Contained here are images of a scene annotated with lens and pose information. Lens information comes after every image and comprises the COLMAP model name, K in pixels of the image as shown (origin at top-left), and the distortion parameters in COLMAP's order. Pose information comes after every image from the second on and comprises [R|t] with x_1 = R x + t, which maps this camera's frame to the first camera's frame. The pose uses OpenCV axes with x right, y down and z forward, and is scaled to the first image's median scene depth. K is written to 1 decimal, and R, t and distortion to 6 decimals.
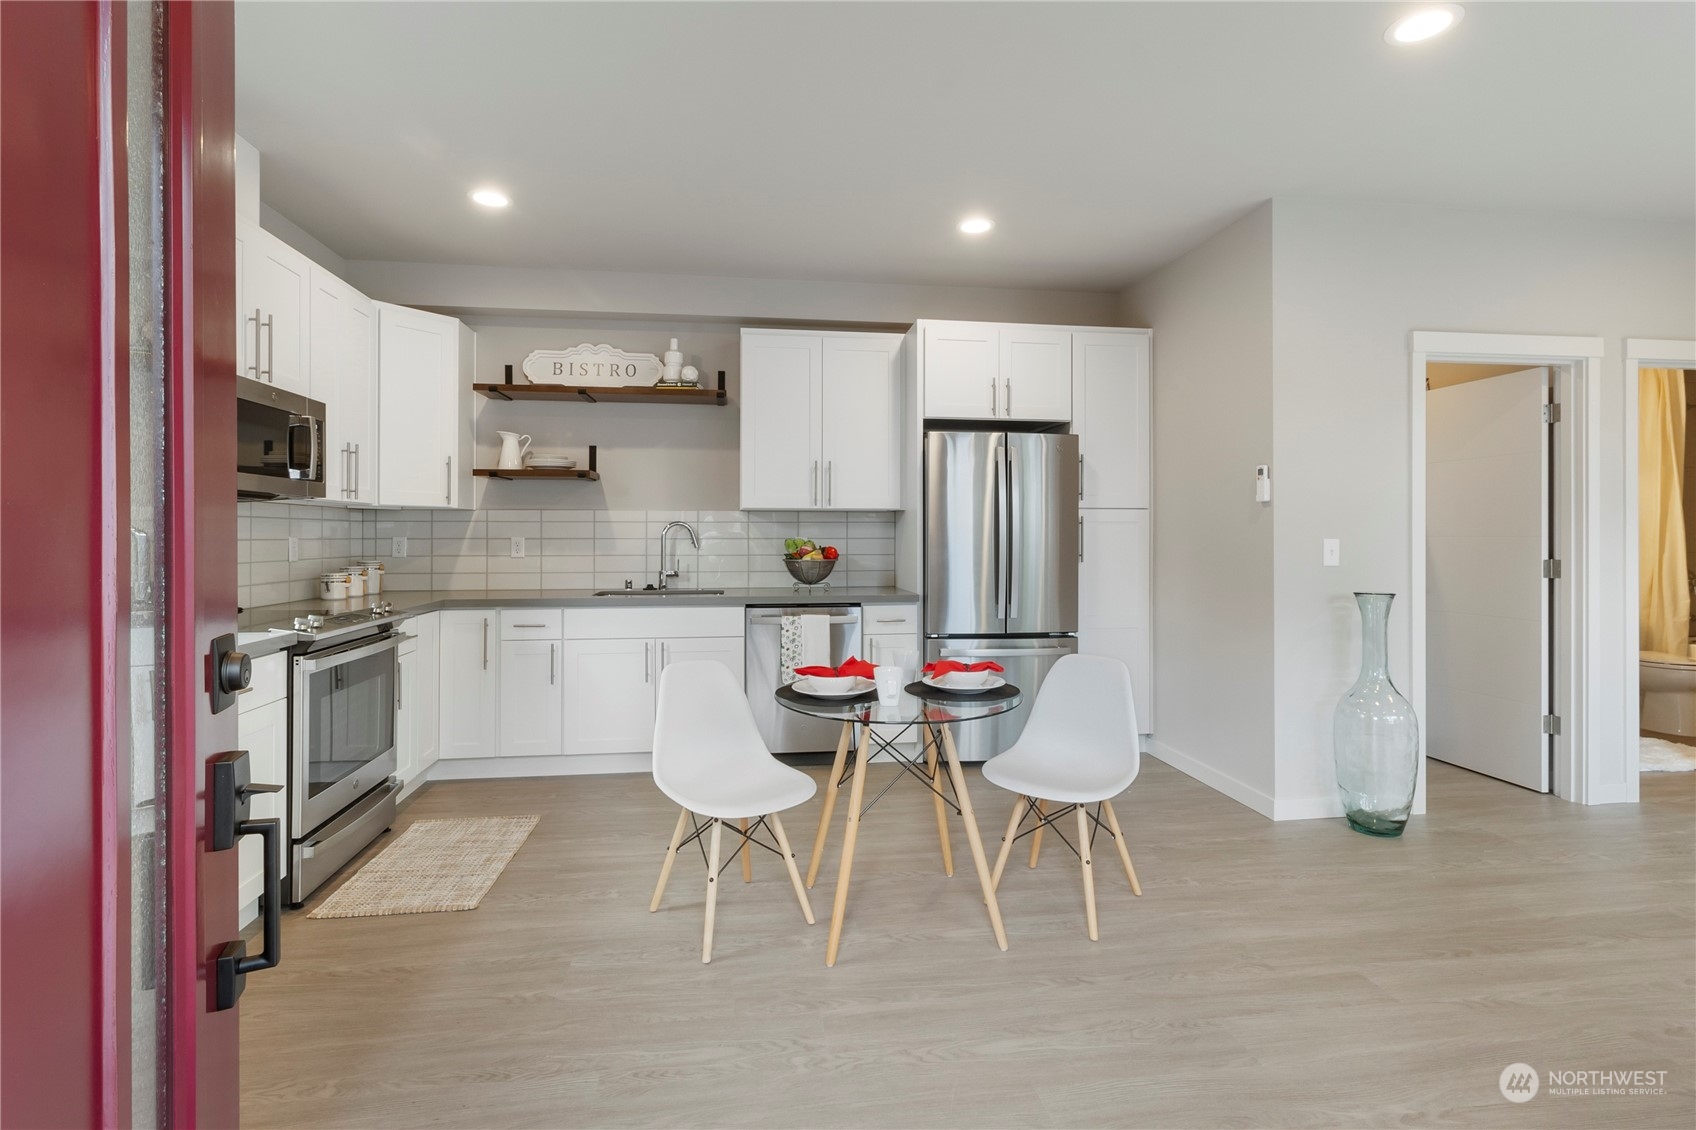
lens RADIAL K [[791.9, 0, 844.9], [0, 791.9, 537.8], [0, 0, 1]] dist [-0.001102, 0.001042]
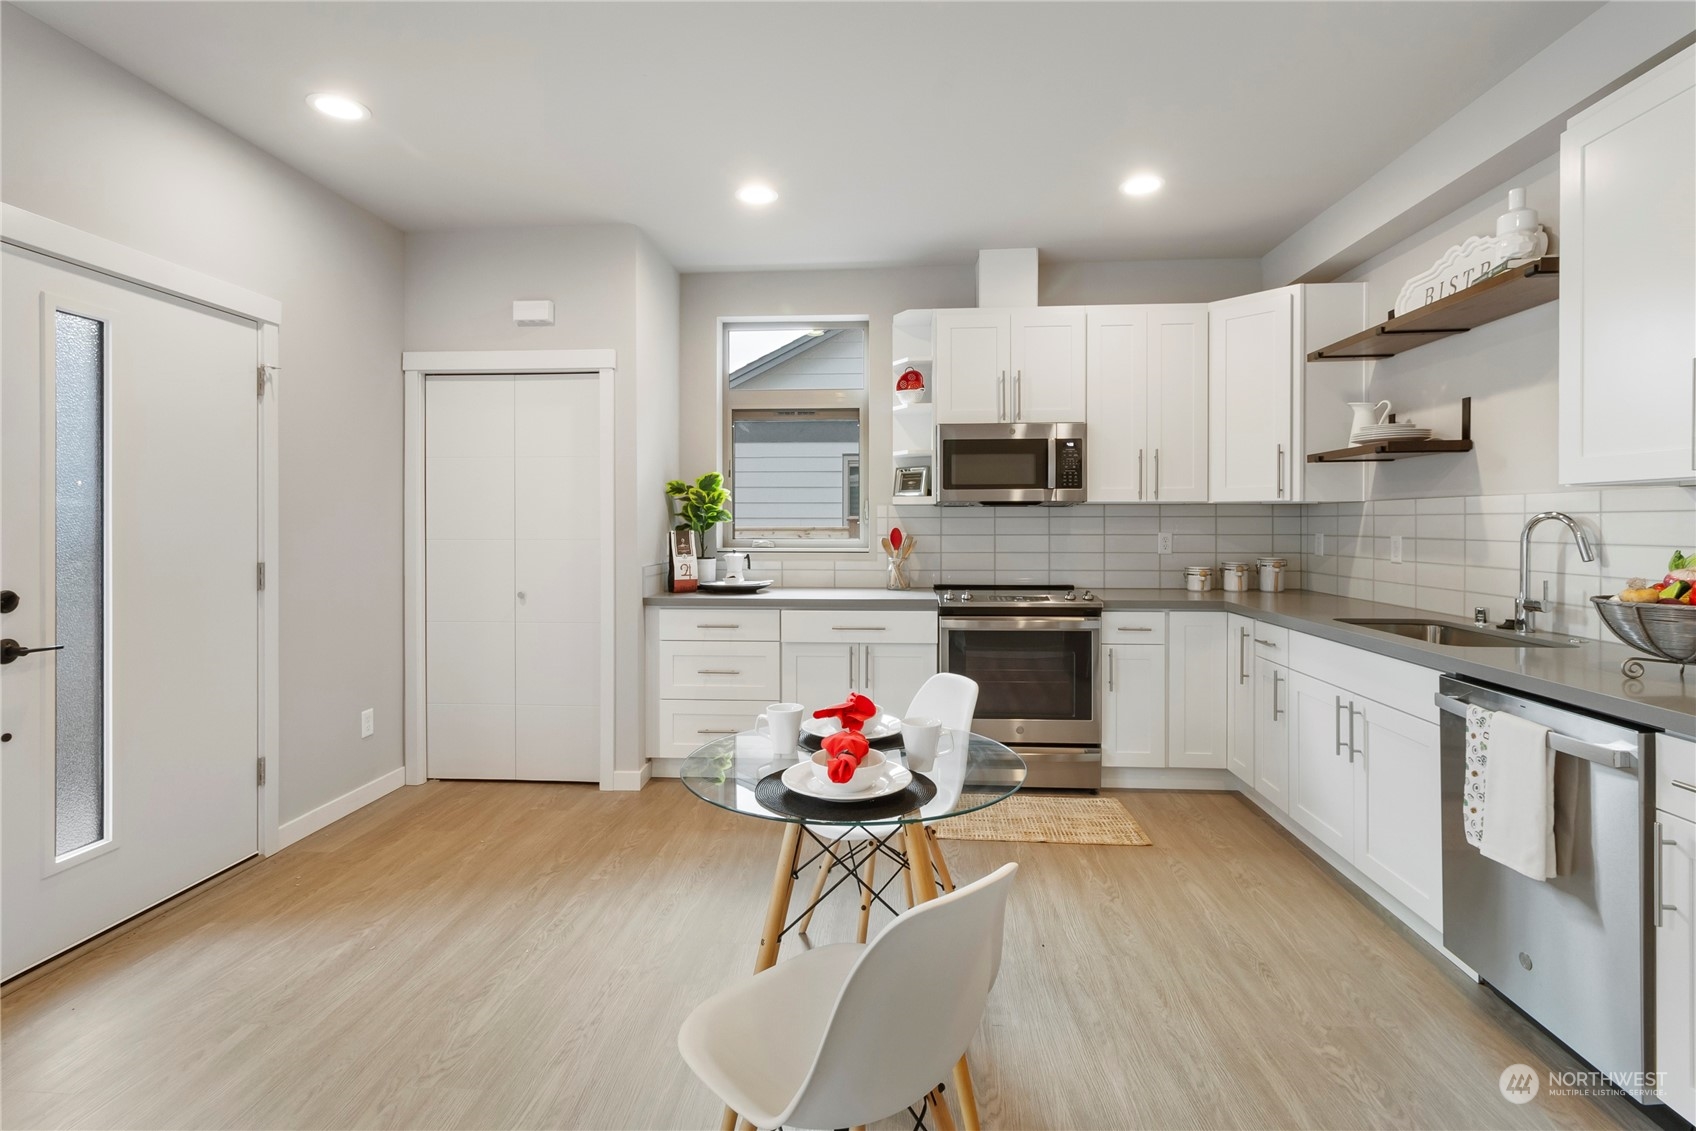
lens RADIAL K [[791.9, 0, 850.9], [0, 791.9, 528.2], [0, 0, 1]] dist [-0.001102, 0.001042]
pose [[-0.207070, 0.006968, -0.978301, 0.457469], [-0.001949, 0.999970, 0.007535, -0.013492], [0.978324, 0.003467, -0.207050, 0.680191]]
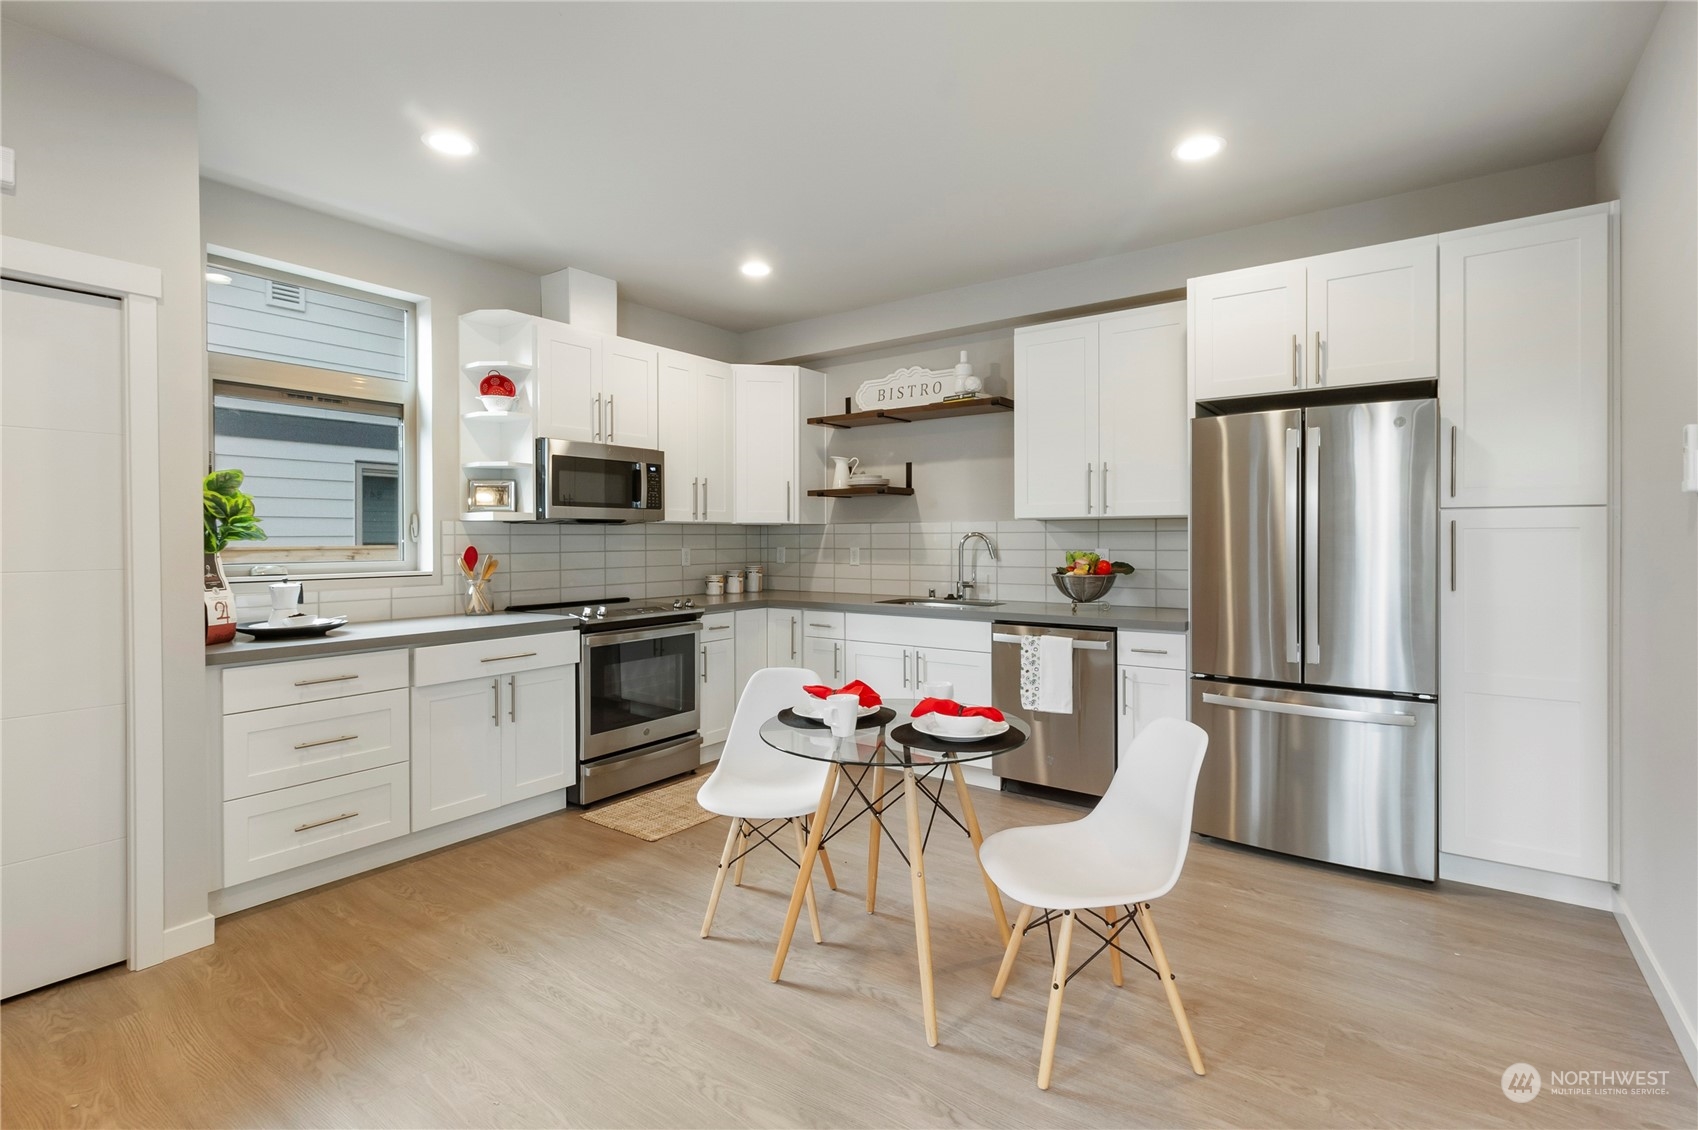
lens RADIAL K [[792.8, 0, 851.7], [0, 792.8, 547.2], [0, 0, 1]] dist [-0.001102, 0.001042]
pose [[0.722750, 0.004775, -0.691093, 0.394214], [0.002471, 0.999952, 0.009494, -0.012775], [0.691105, -0.008569, 0.722704, 0.178842]]
